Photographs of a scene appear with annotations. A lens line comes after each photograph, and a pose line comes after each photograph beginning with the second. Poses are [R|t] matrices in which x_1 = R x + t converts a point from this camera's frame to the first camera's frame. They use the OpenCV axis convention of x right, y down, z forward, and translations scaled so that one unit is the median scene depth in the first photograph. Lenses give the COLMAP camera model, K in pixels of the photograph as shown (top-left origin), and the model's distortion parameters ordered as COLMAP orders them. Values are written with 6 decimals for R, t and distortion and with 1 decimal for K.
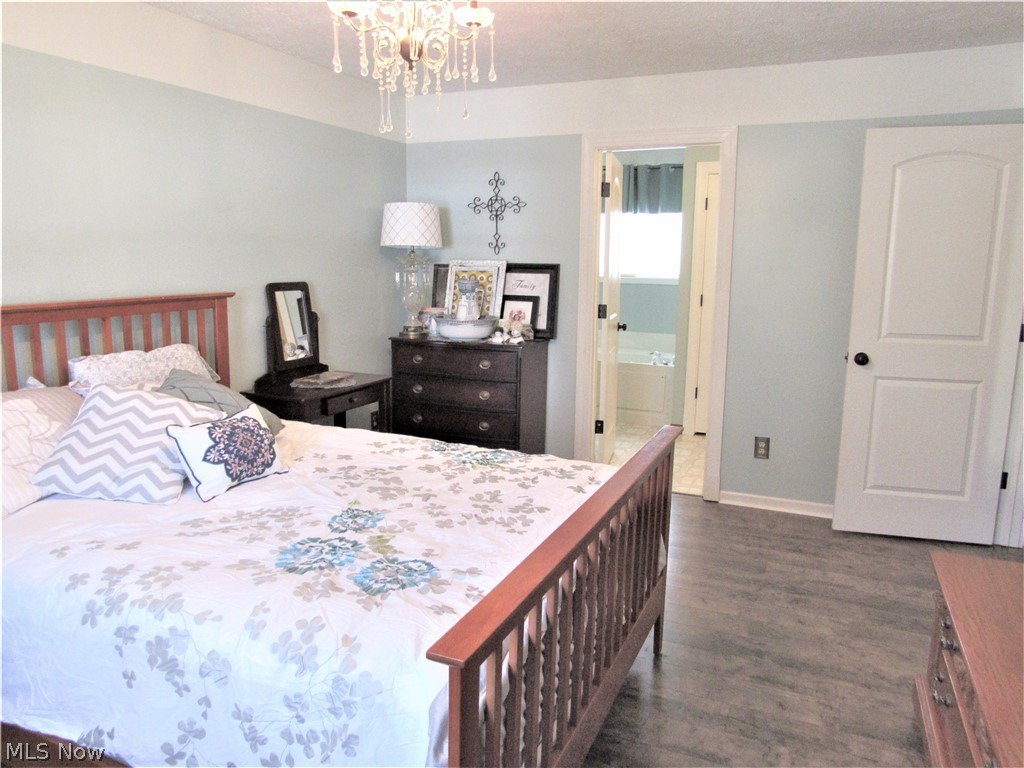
lens RADIAL K [[739.1, 0, 512.0], [0, 739.1, 384.0], [0, 0, 1]] dist [-0.003280, -0.001644]
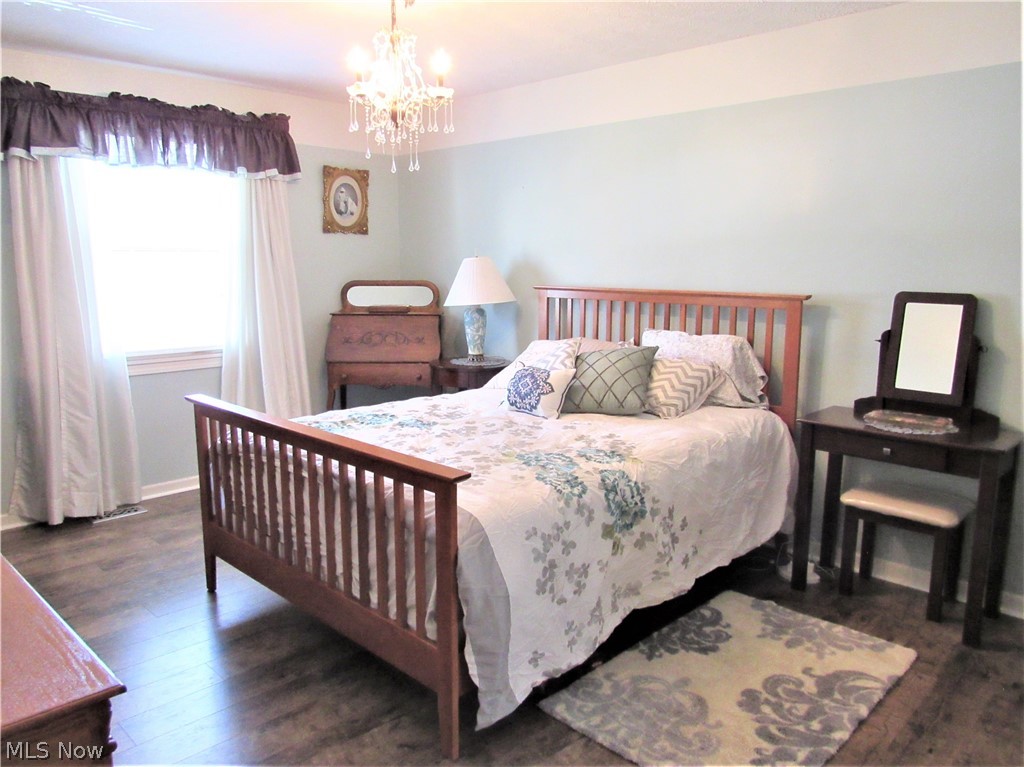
lens RADIAL K [[739.1, 0, 512.0], [0, 739.1, 383.5], [0, 0, 1]] dist [-0.003280, -0.001644]
pose [[-0.337800, 0.141048, -0.930590, 0.801401], [-0.171170, 0.963015, 0.208096, -0.177224], [0.925523, 0.229584, -0.301163, 1.142680]]
